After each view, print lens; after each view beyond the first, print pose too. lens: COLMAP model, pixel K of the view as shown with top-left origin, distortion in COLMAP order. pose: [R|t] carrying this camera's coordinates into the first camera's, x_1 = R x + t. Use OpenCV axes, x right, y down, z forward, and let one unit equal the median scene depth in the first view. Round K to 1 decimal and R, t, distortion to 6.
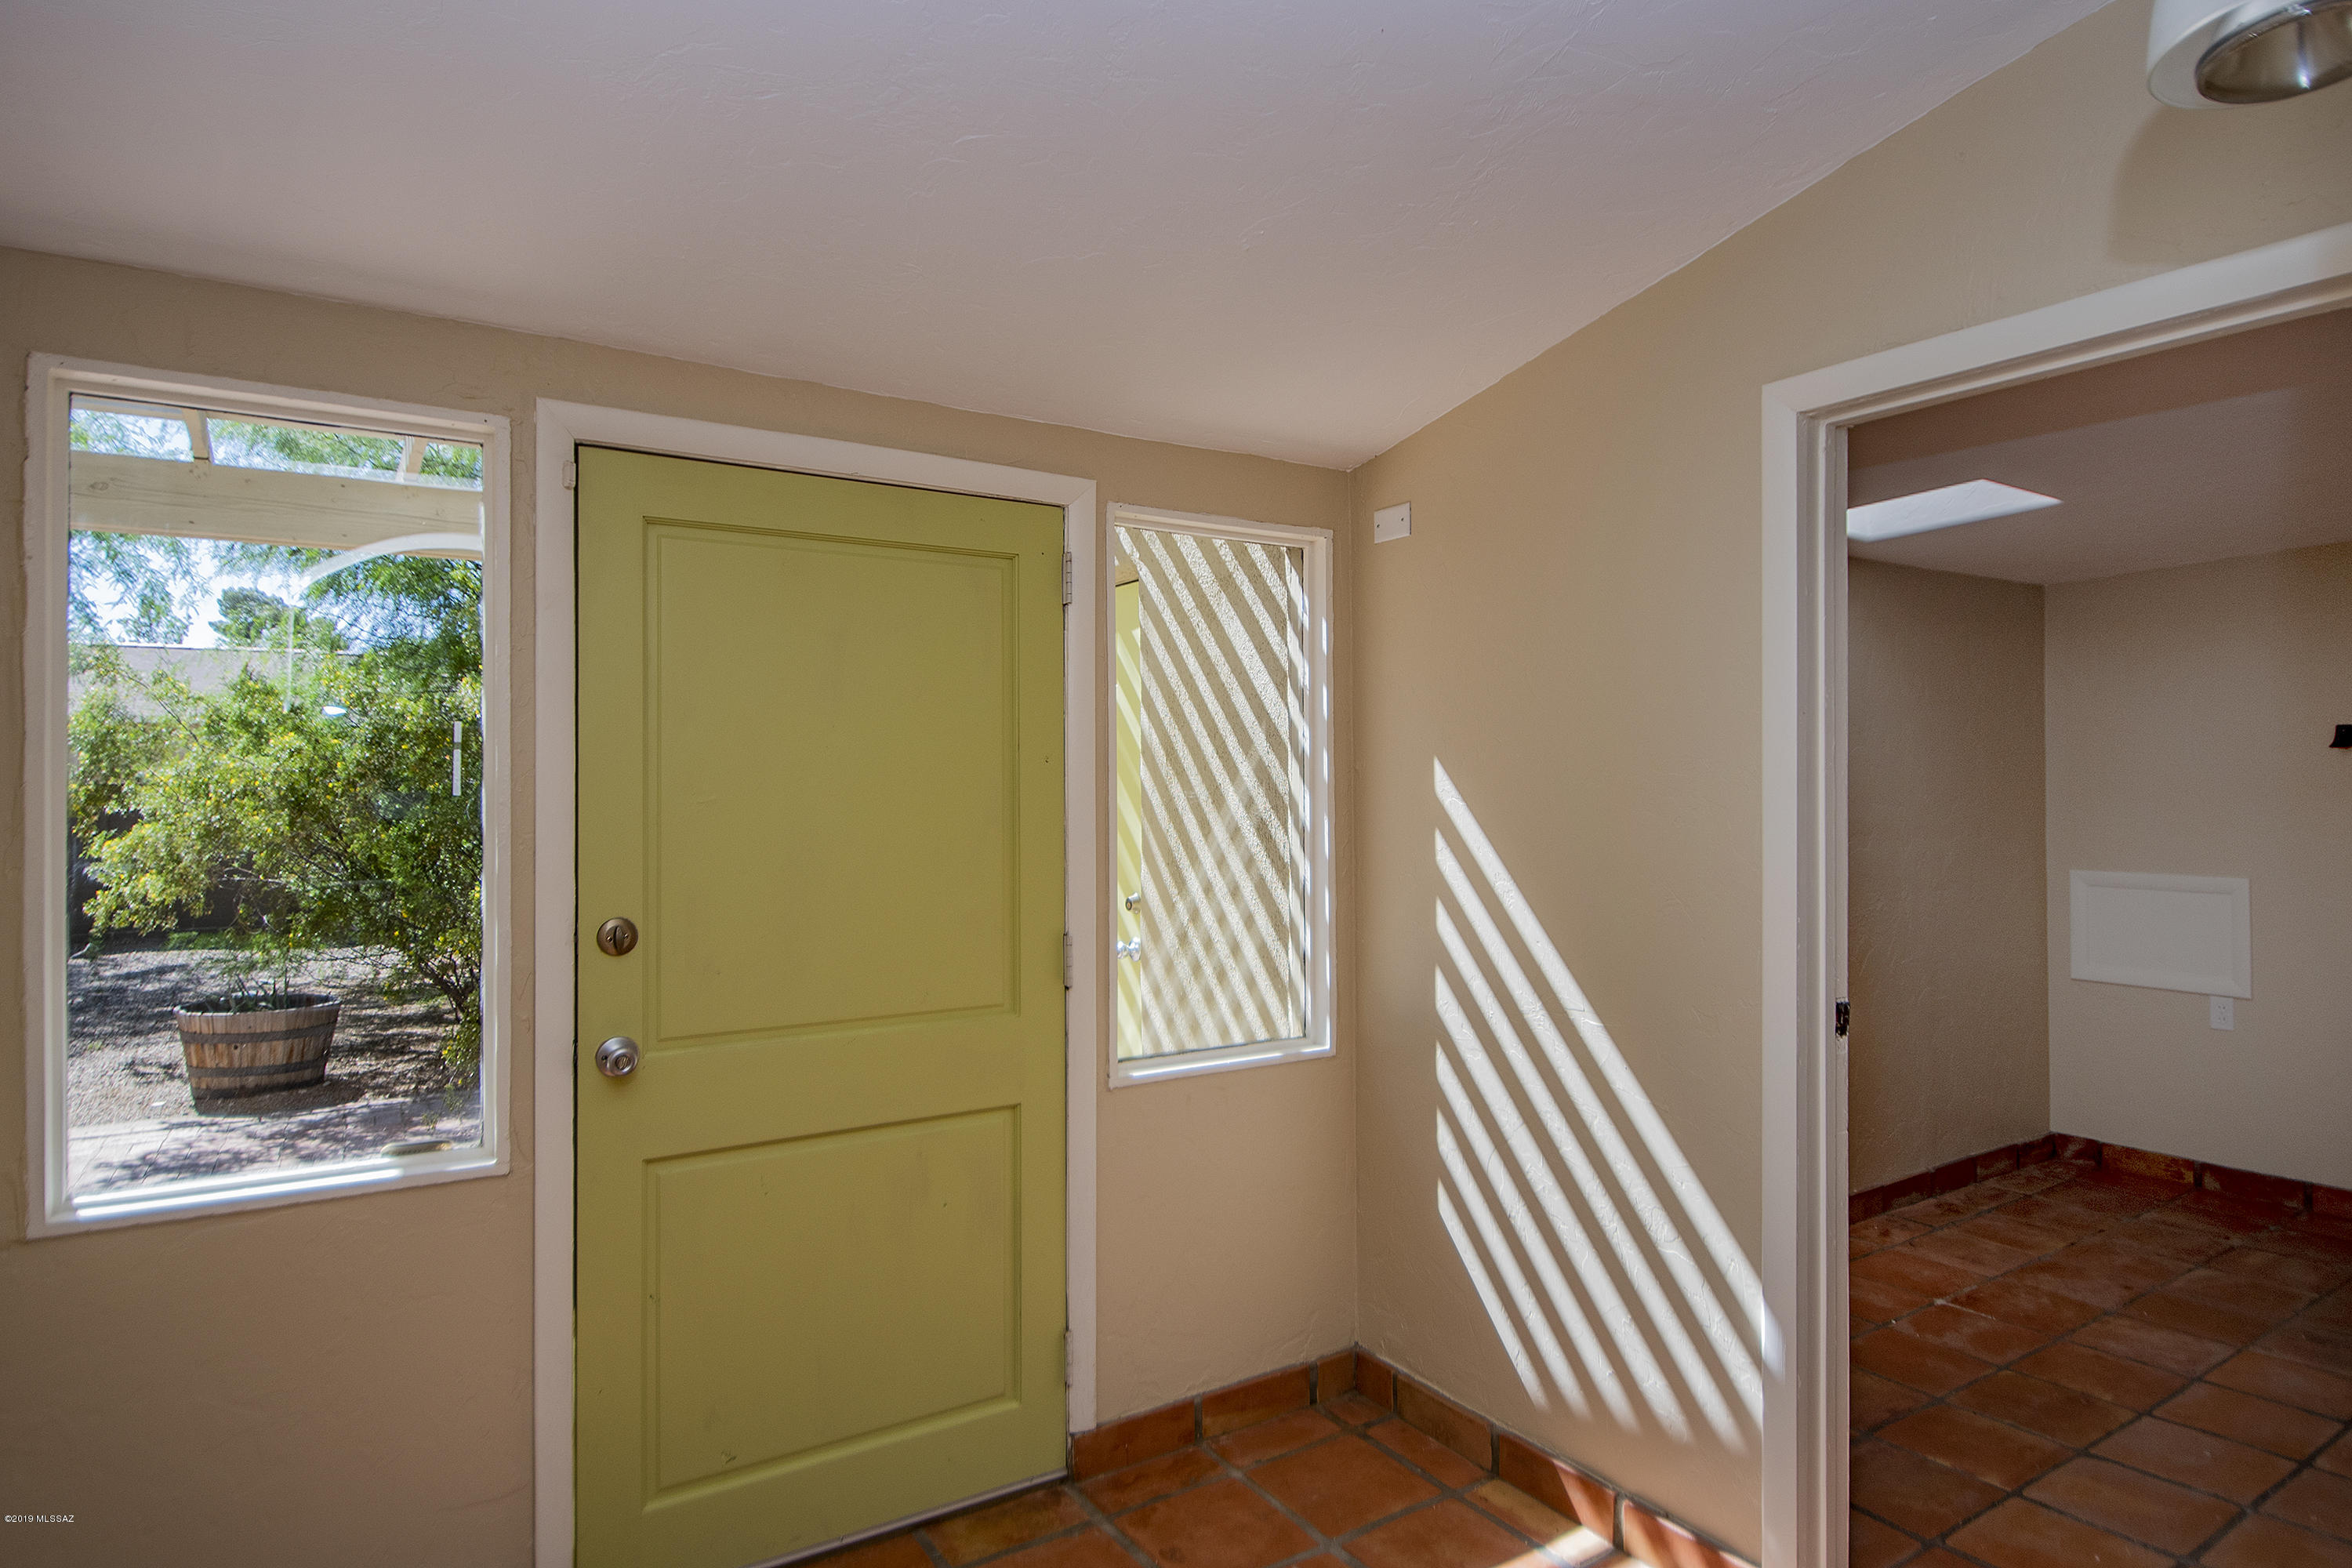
lens RADIAL K [[1276.0, 0, 1176.0], [0, 1276.0, 784.0], [0, 0, 1]] dist [0.001732, -0.013036]
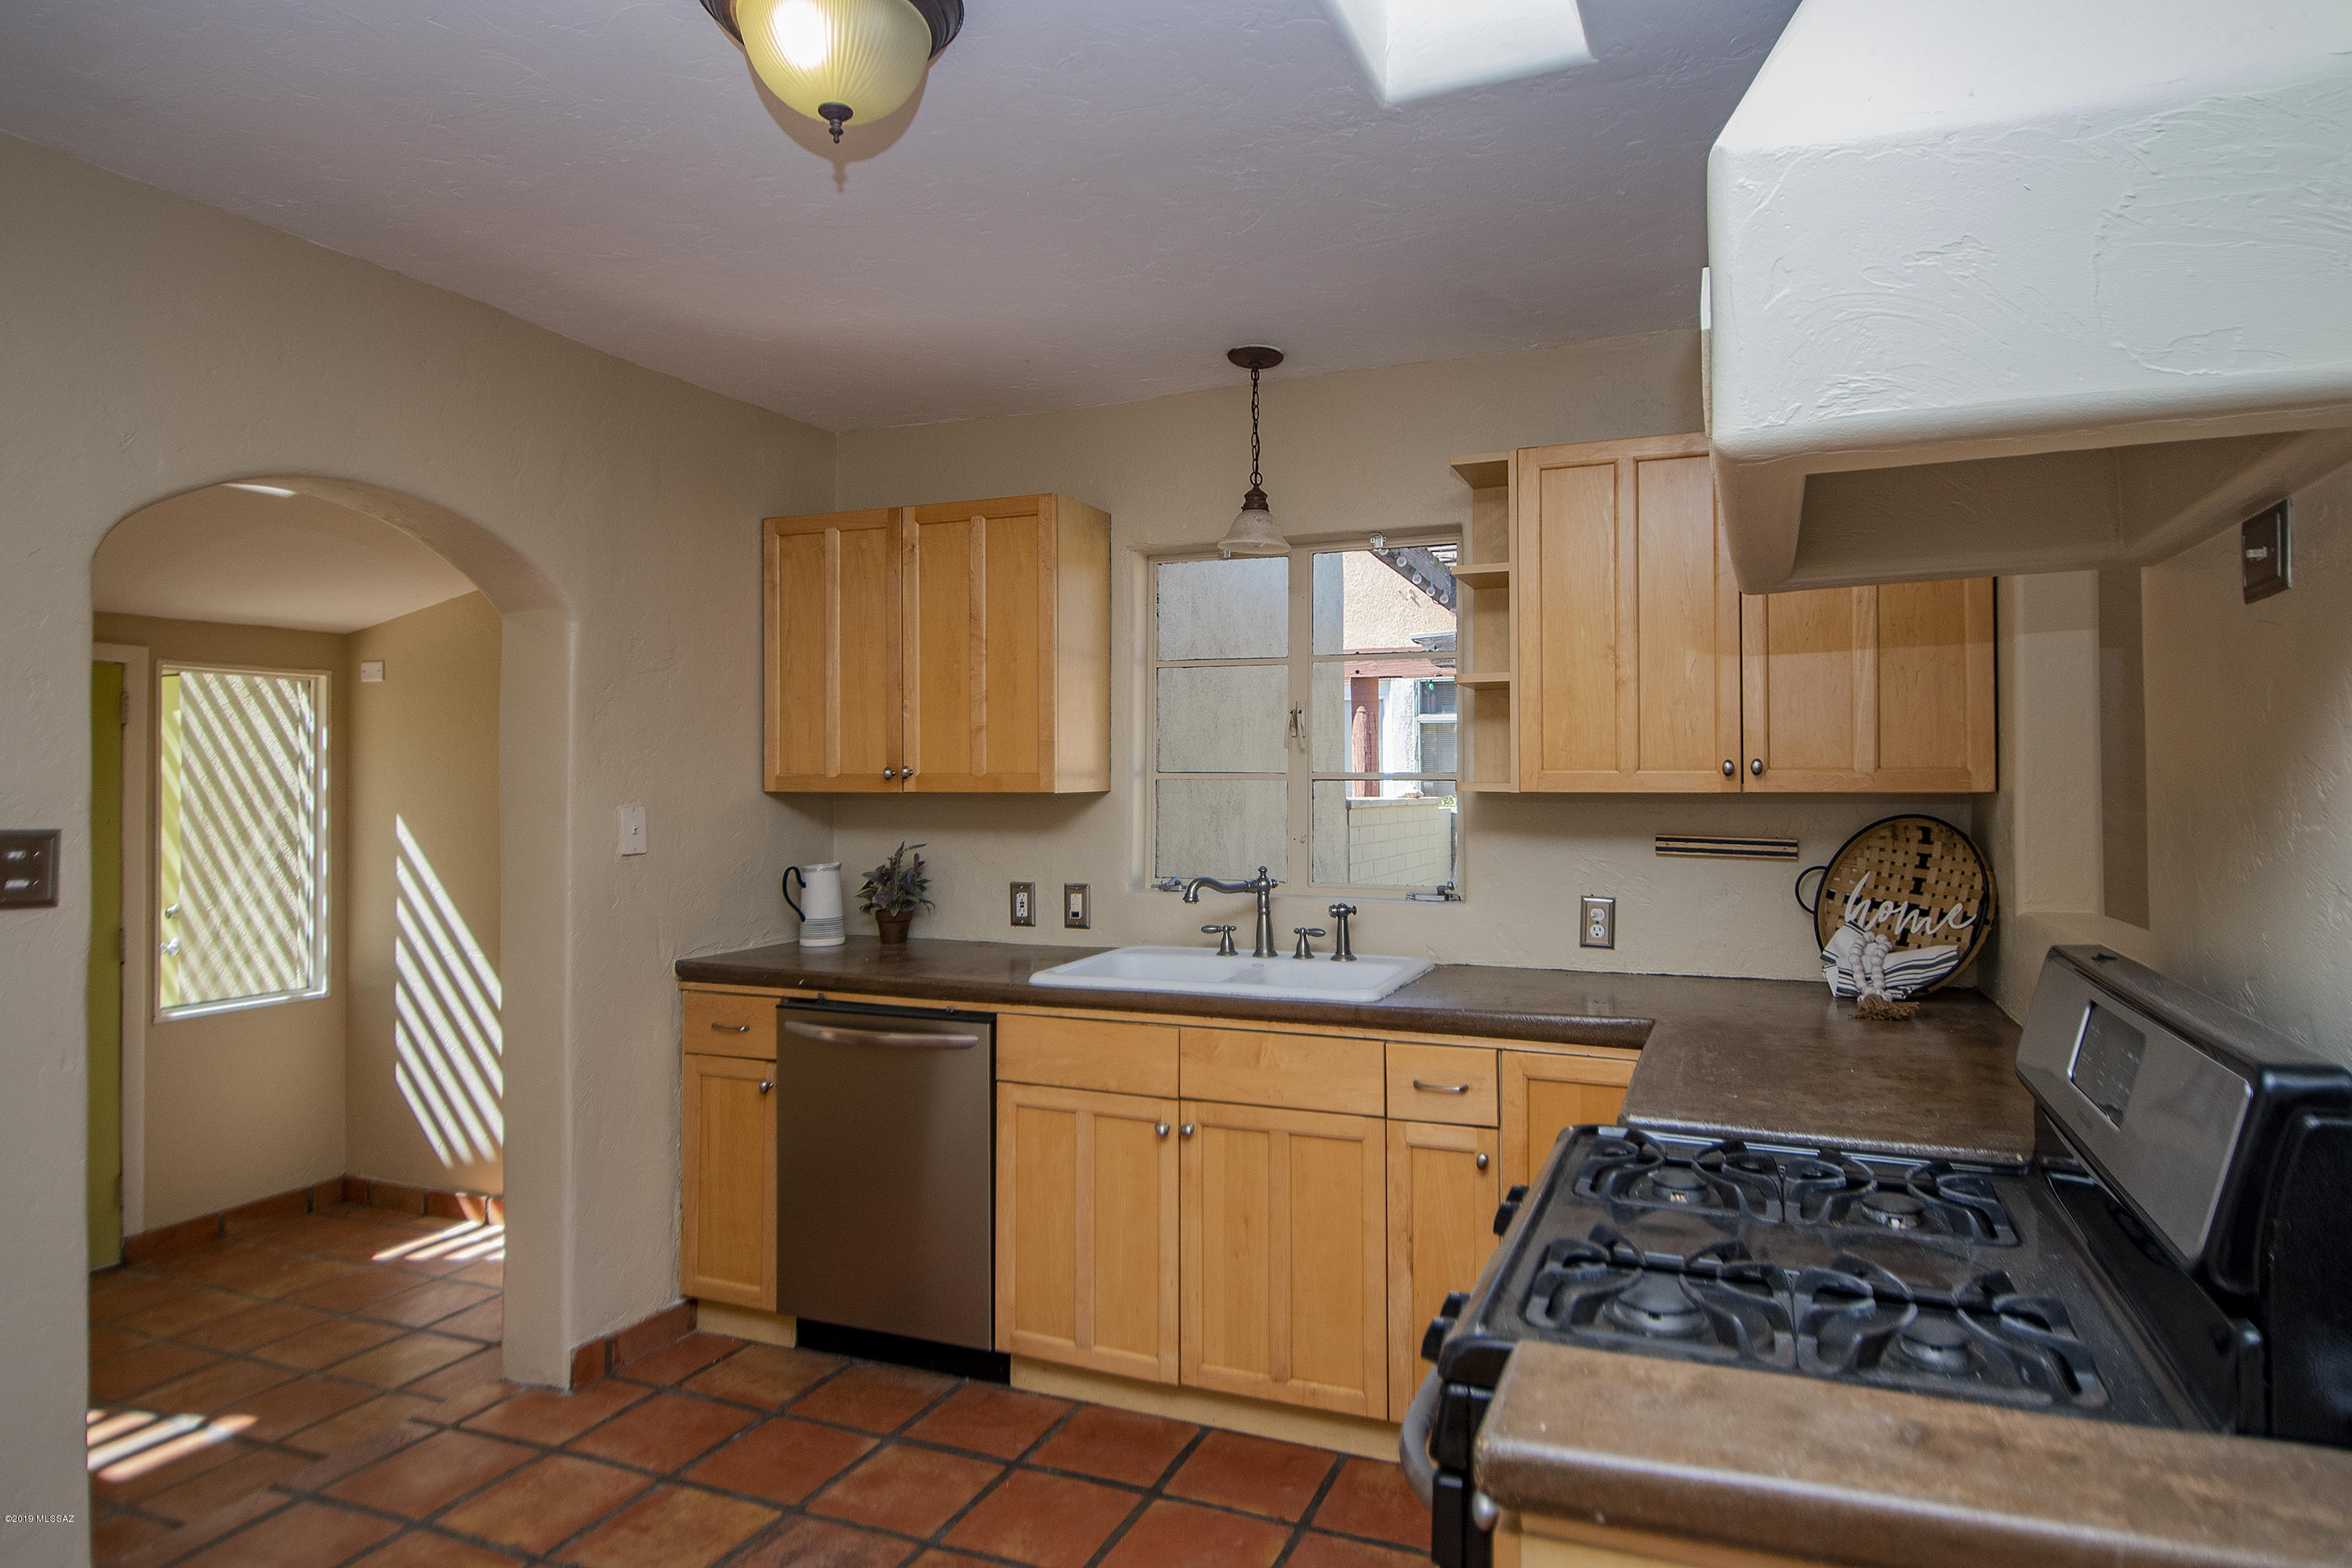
lens RADIAL K [[1276.0, 0, 1176.0], [0, 1276.0, 784.0], [0, 0, 1]] dist [0.001732, -0.013036]
pose [[0.802646, 0.007354, 0.596410, 0.020224], [-0.000118, 0.999926, -0.012170, -0.035970], [-0.596456, 0.009698, 0.802588, -0.876469]]
